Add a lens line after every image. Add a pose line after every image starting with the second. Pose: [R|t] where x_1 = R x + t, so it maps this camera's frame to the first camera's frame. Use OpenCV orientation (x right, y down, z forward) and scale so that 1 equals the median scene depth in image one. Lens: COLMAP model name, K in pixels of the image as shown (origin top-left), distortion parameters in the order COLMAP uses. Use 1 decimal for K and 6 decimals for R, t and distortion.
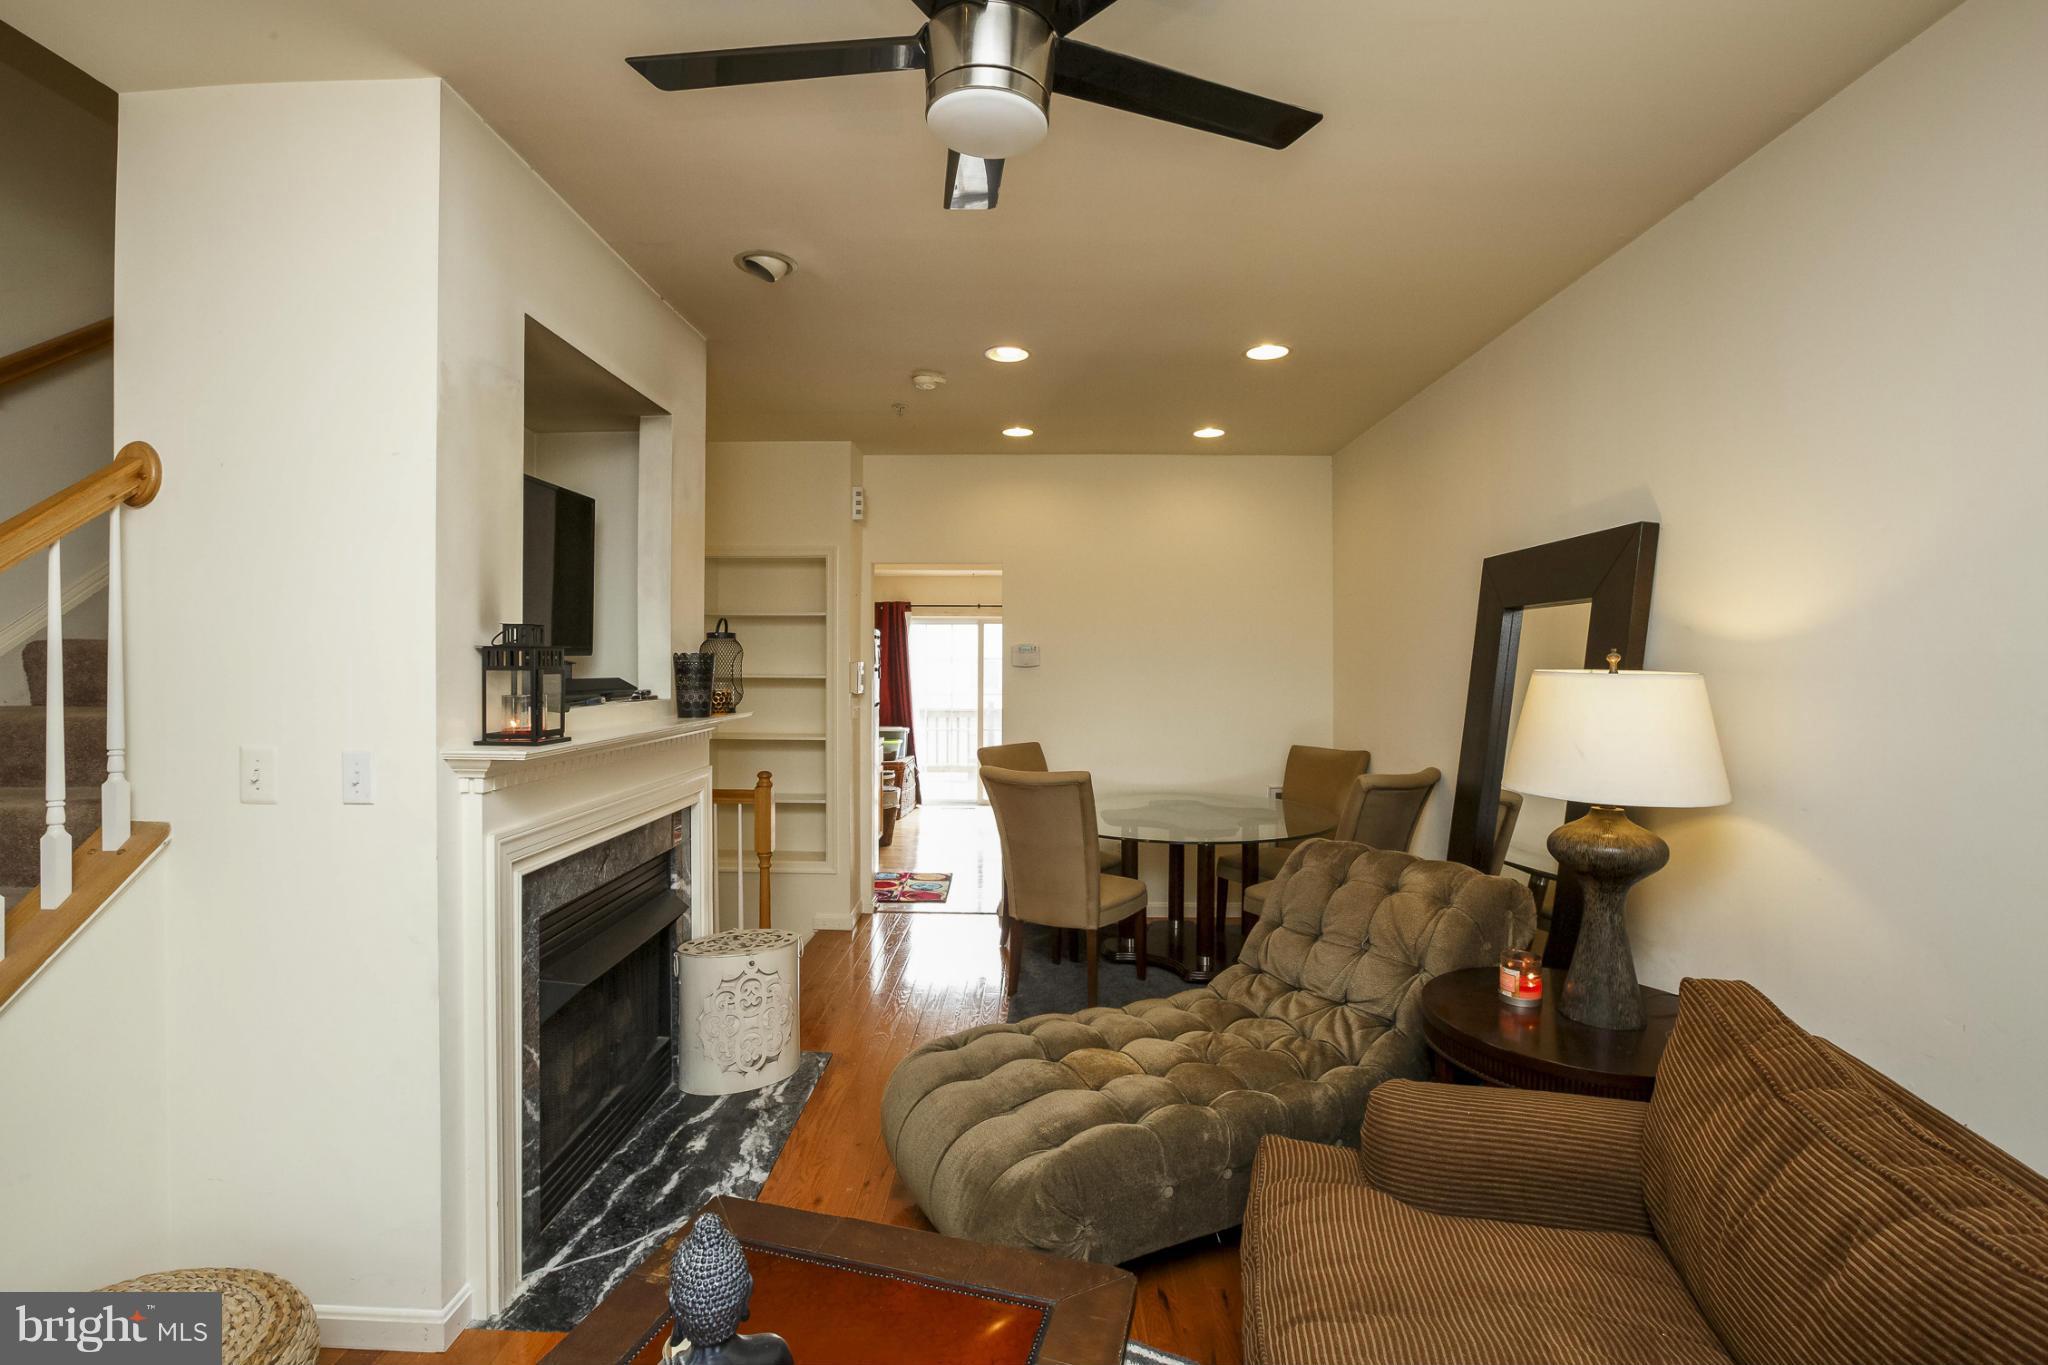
lens RADIAL K [[933.5, 0, 994.2], [0, 933.5, 670.5], [0, 0, 1]] dist [-0.039444, 0.012024]
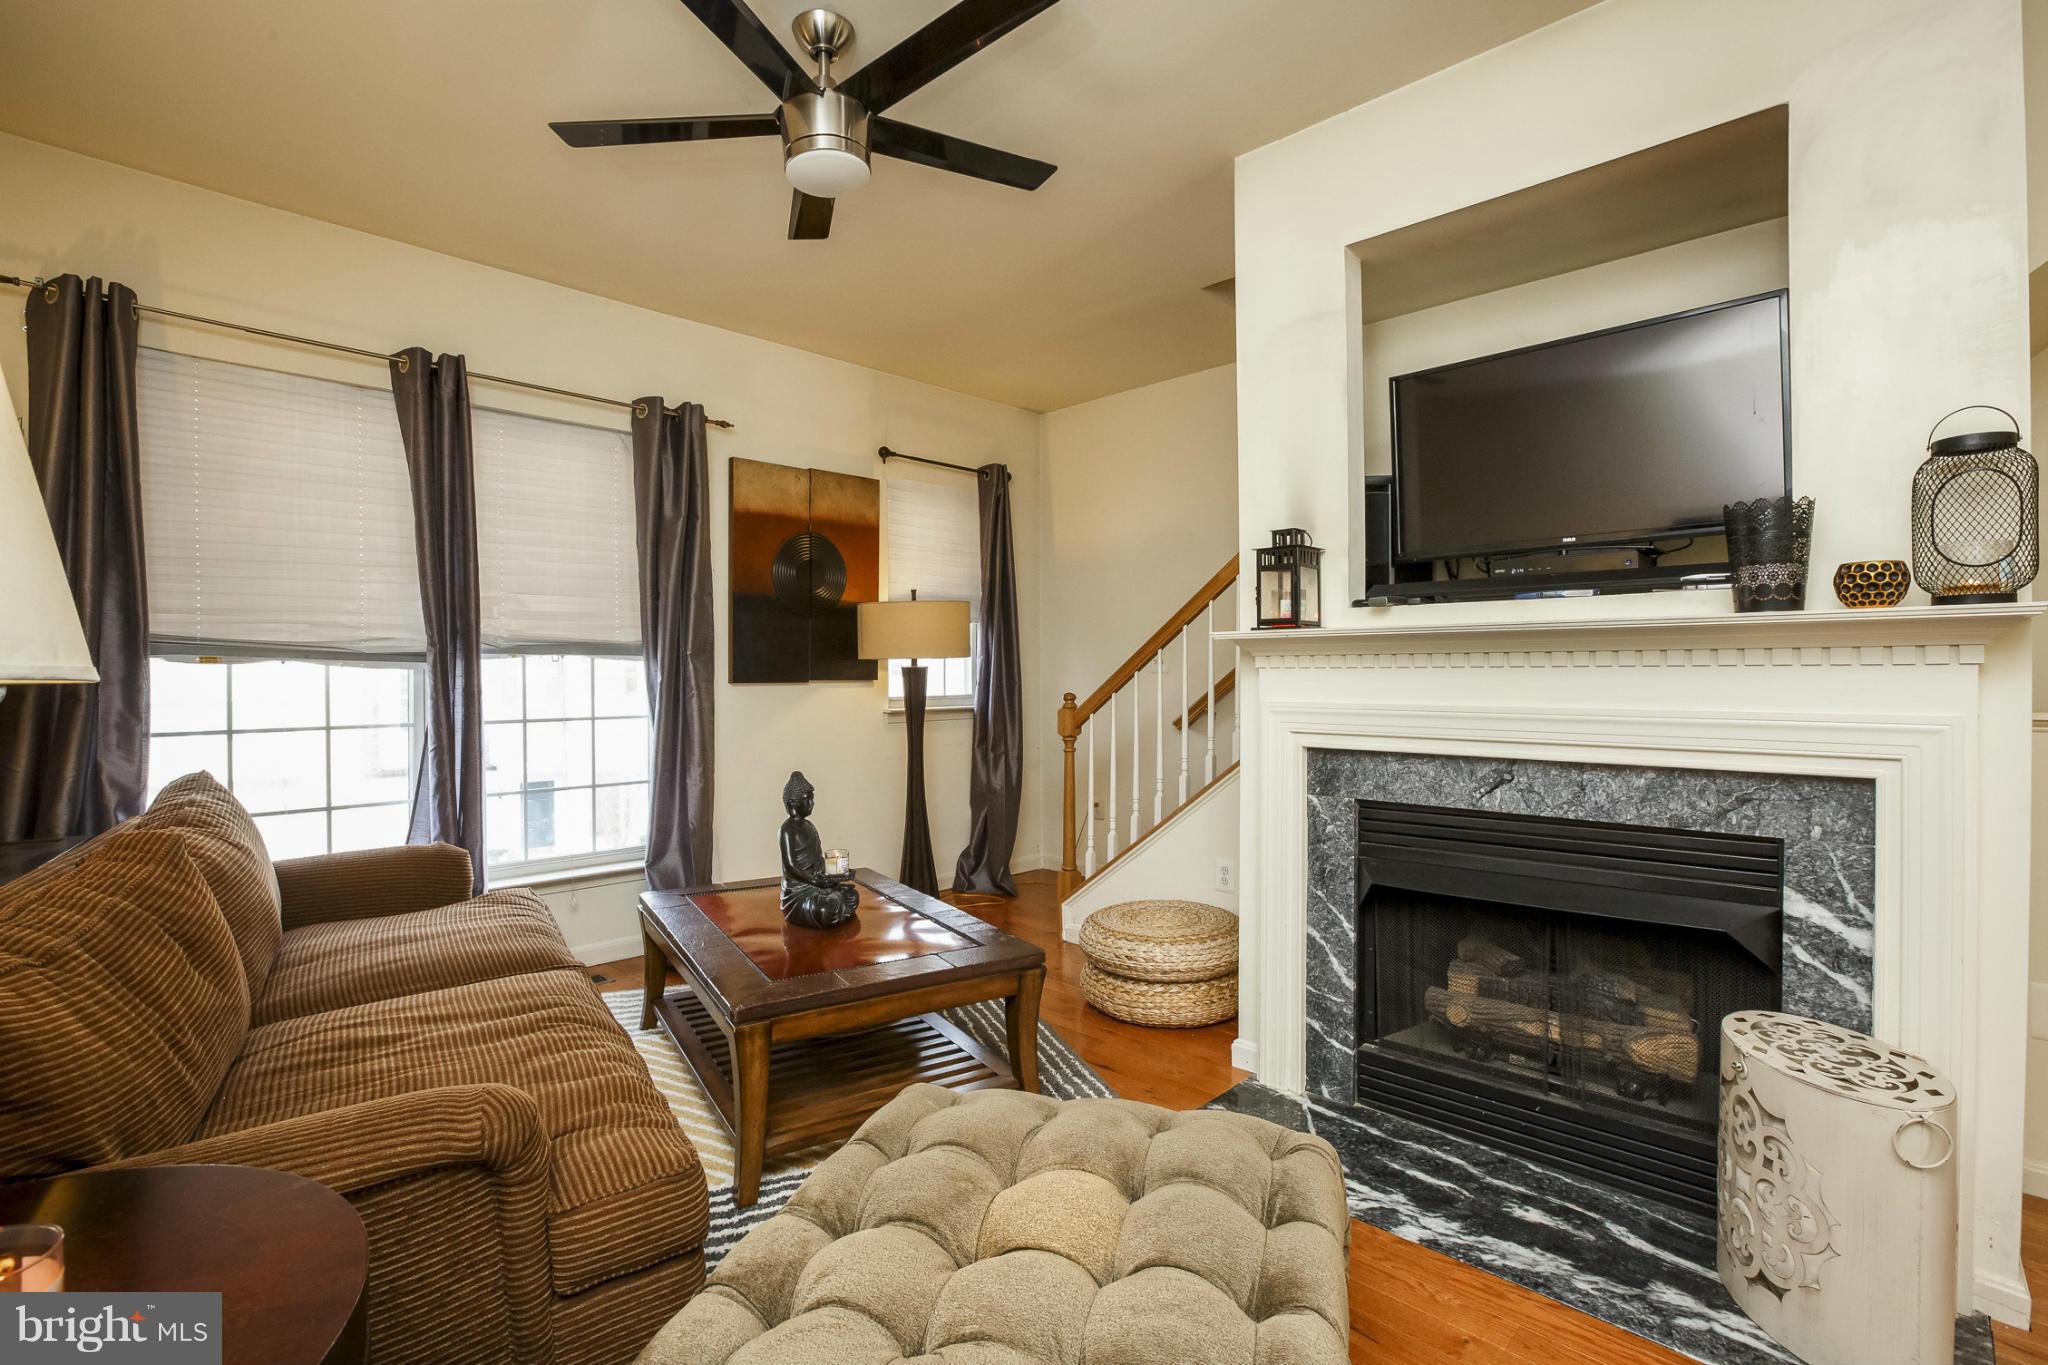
lens RADIAL K [[933.5, 0, 994.2], [0, 933.5, 670.5], [0, 0, 1]] dist [-0.039444, 0.012024]
pose [[-0.688415, 0.001806, -0.725315, 0.252309], [-0.001829, 0.999989, 0.004226, 0.051680], [0.725315, 0.004236, -0.688405, 0.638591]]
